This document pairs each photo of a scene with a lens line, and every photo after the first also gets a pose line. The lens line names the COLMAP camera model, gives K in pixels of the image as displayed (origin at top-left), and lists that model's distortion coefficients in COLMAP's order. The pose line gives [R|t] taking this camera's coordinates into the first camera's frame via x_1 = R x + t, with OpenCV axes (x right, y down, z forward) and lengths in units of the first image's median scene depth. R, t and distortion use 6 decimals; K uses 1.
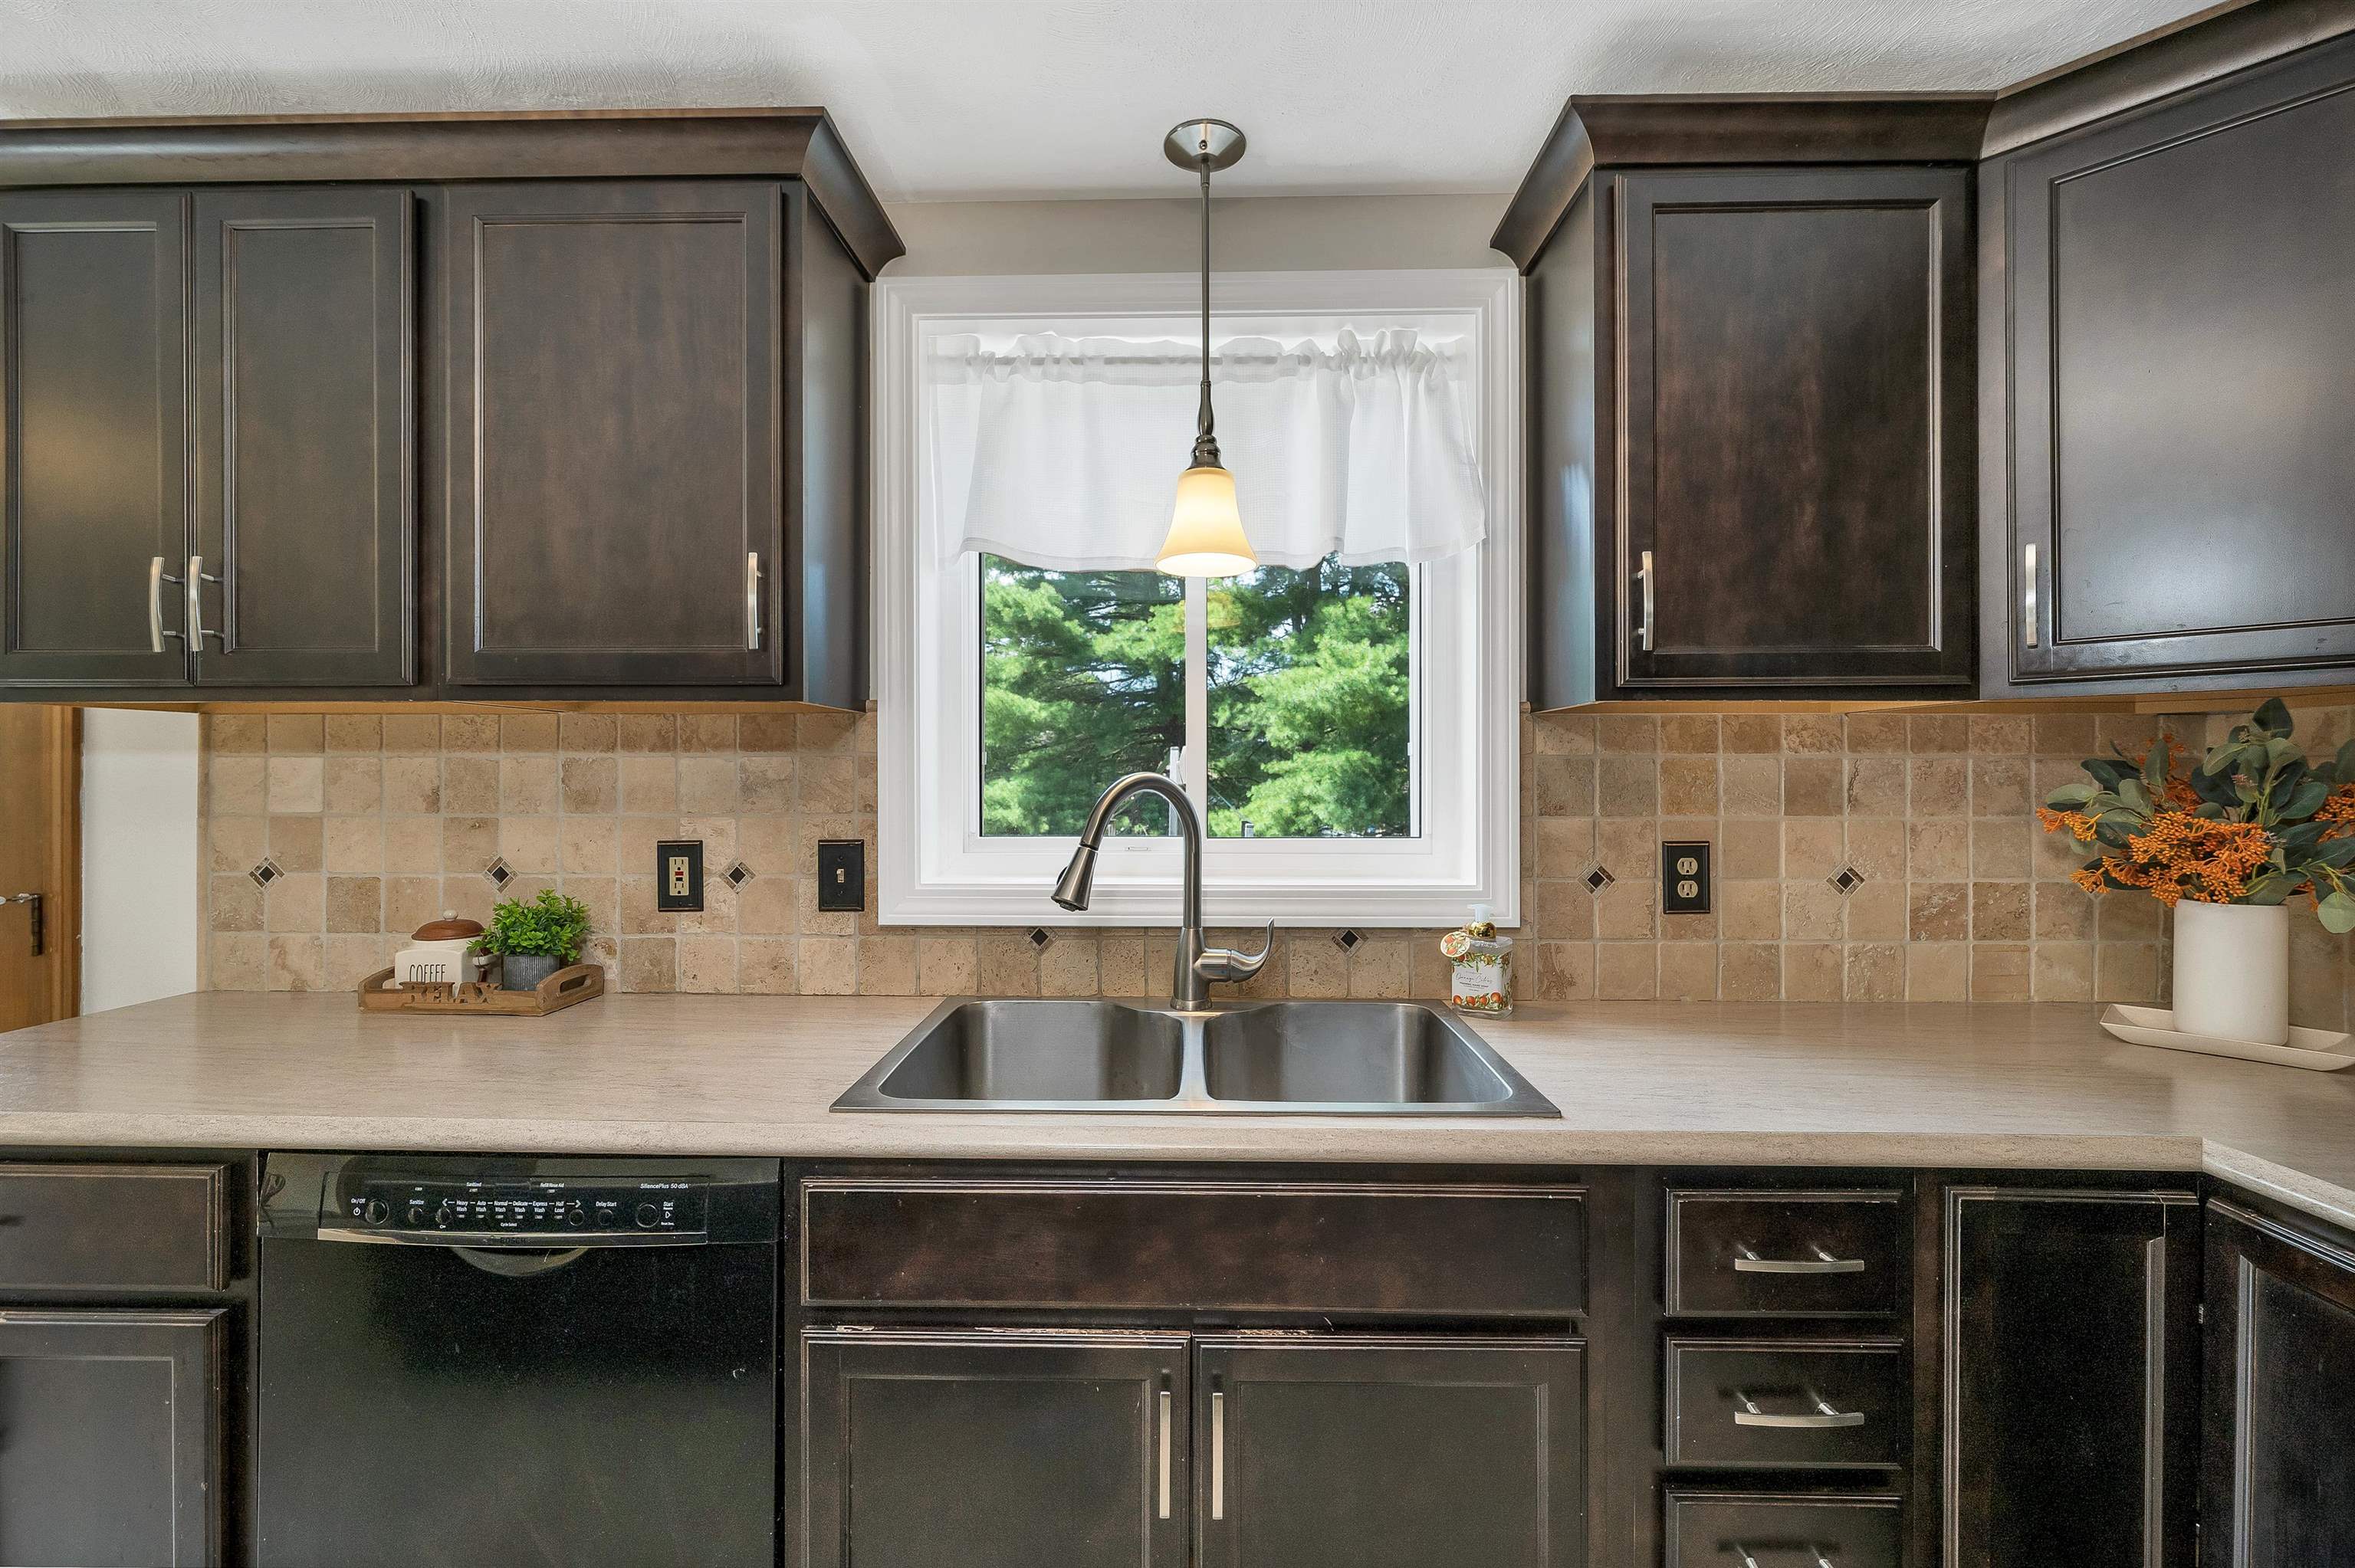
lens RADIAL K [[986.1, 0, 1177.8], [0, 986.1, 779.1], [0, 0, 1]] dist [0.000377, 0.000296]
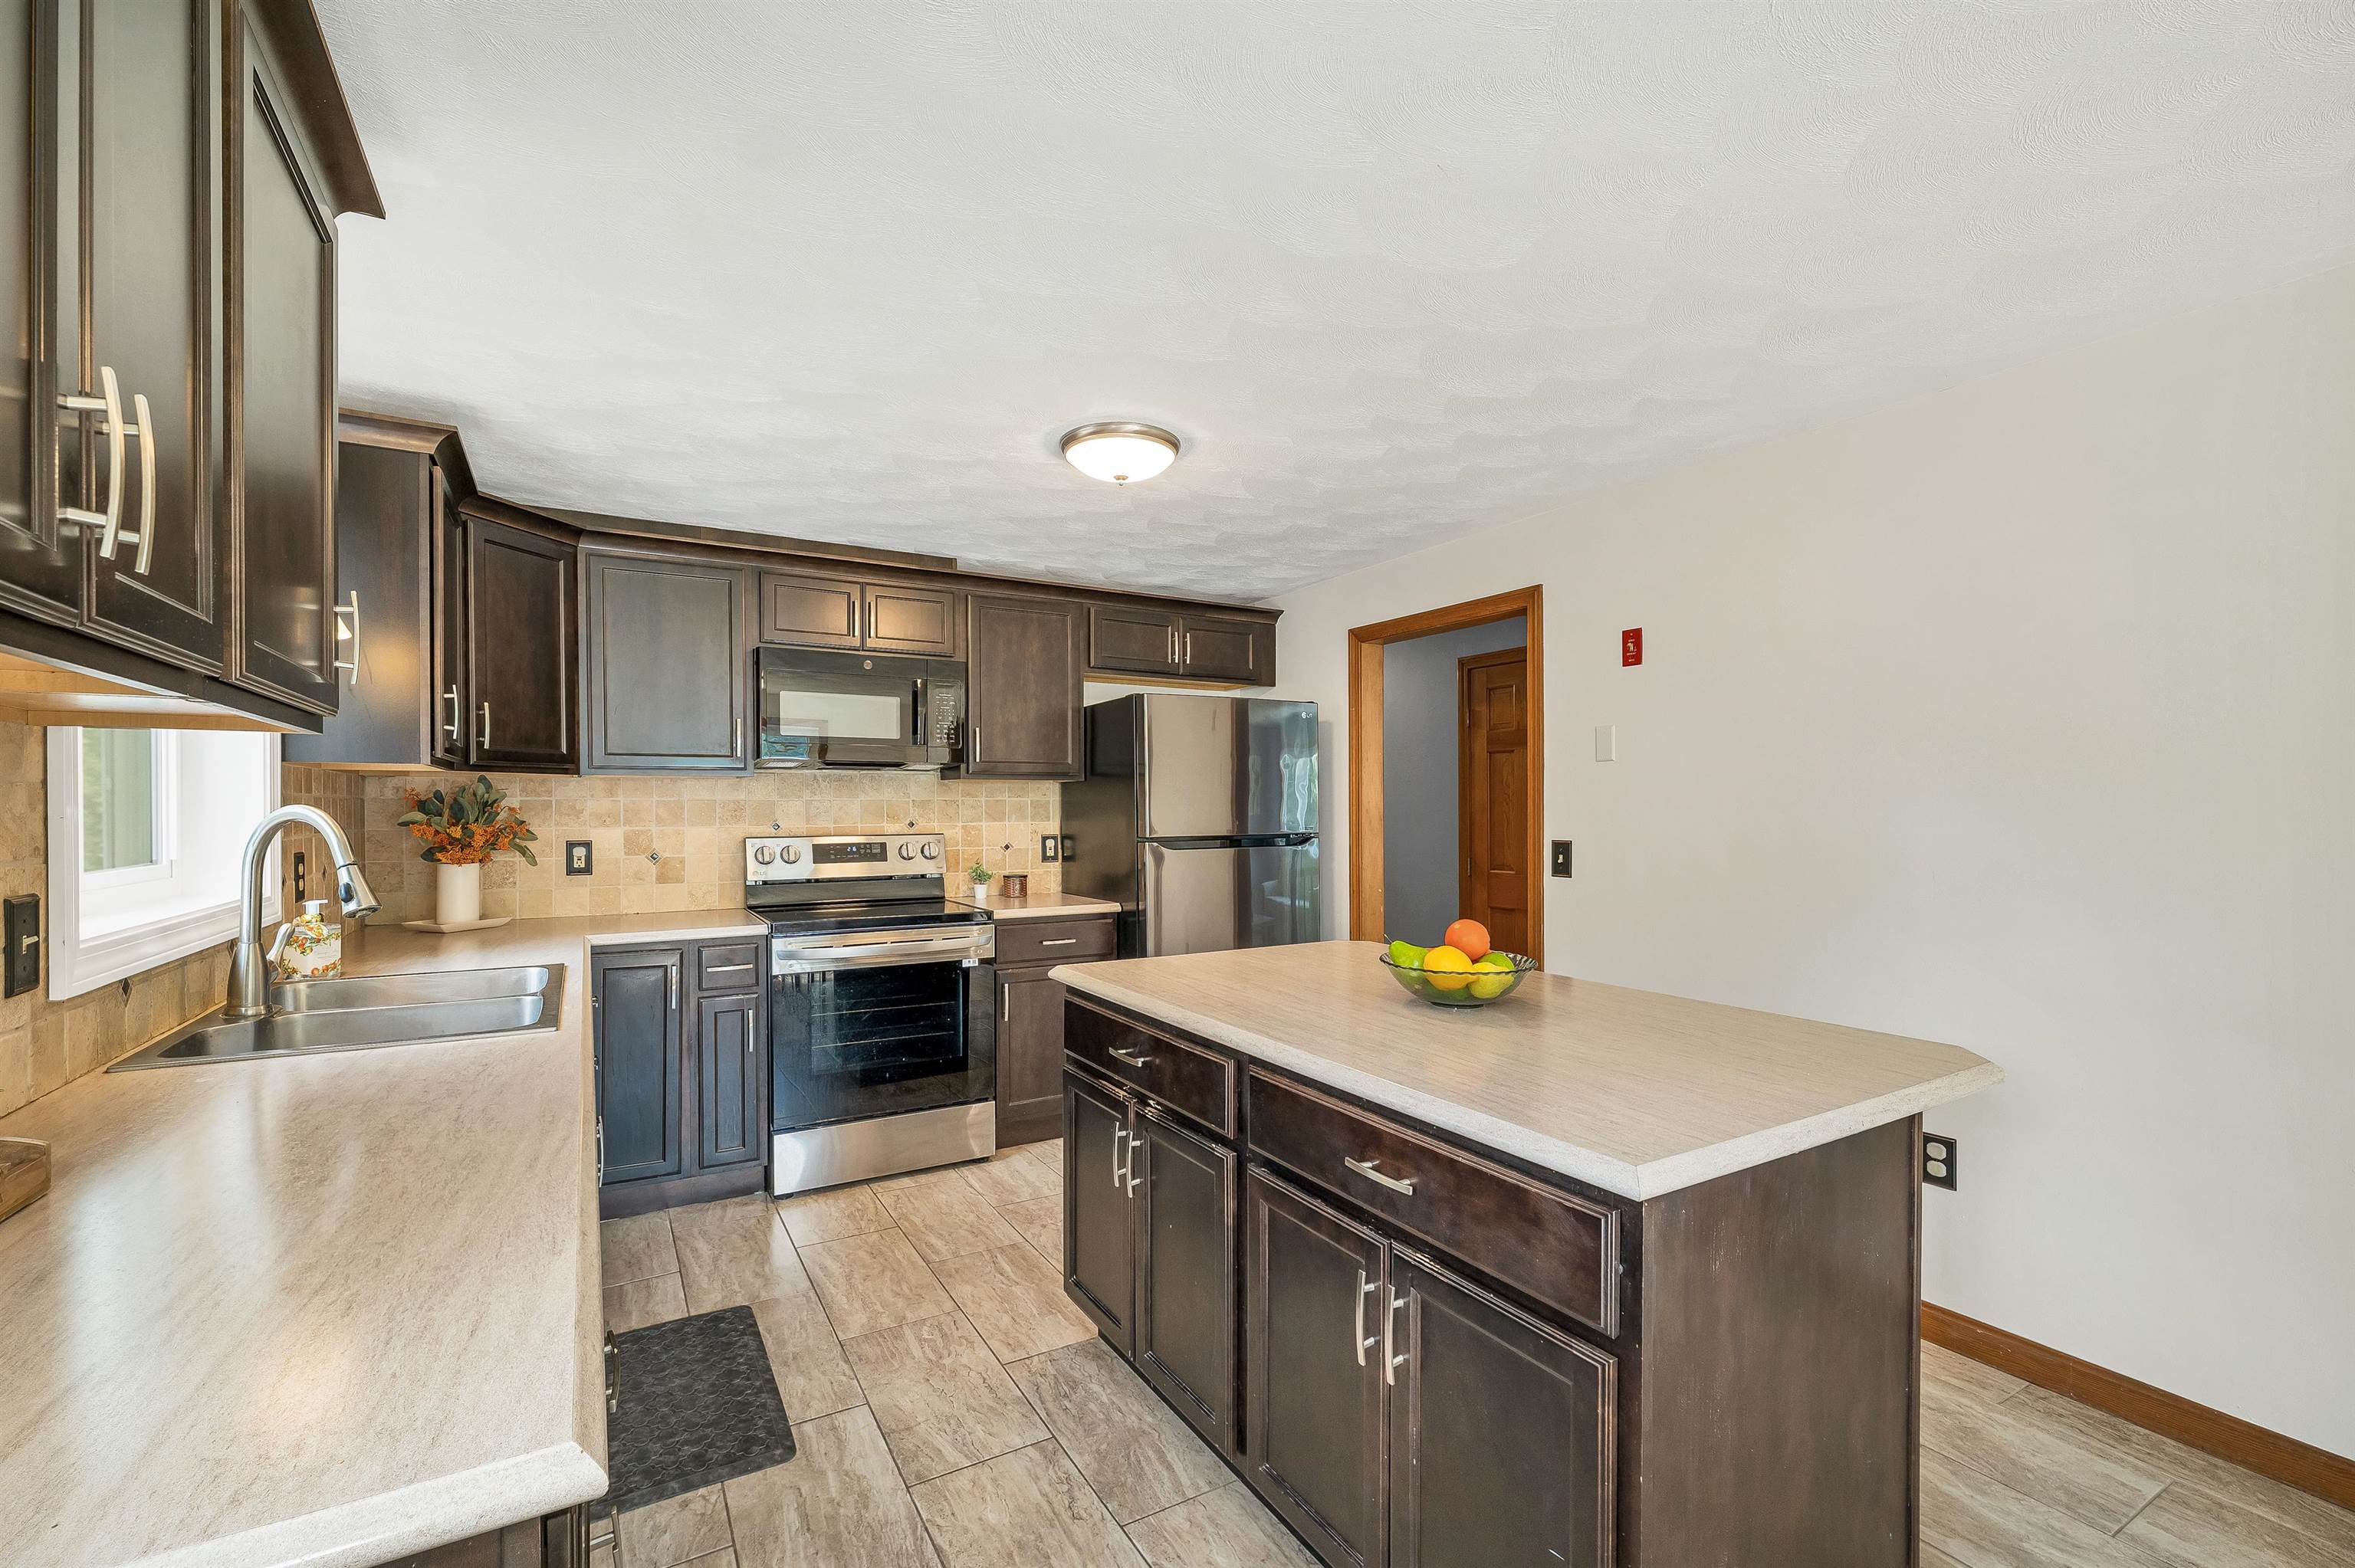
lens RADIAL K [[1002.3, 0, 1188.8], [0, 1002.3, 810.1], [0, 0, 1]] dist [0.000848, 0.000229]
pose [[-0.524485, -0.001977, 0.851417, -1.456391], [0.005819, 0.999966, 0.005906, -0.002071], [-0.851400, 0.008052, -0.524456, 0.661258]]
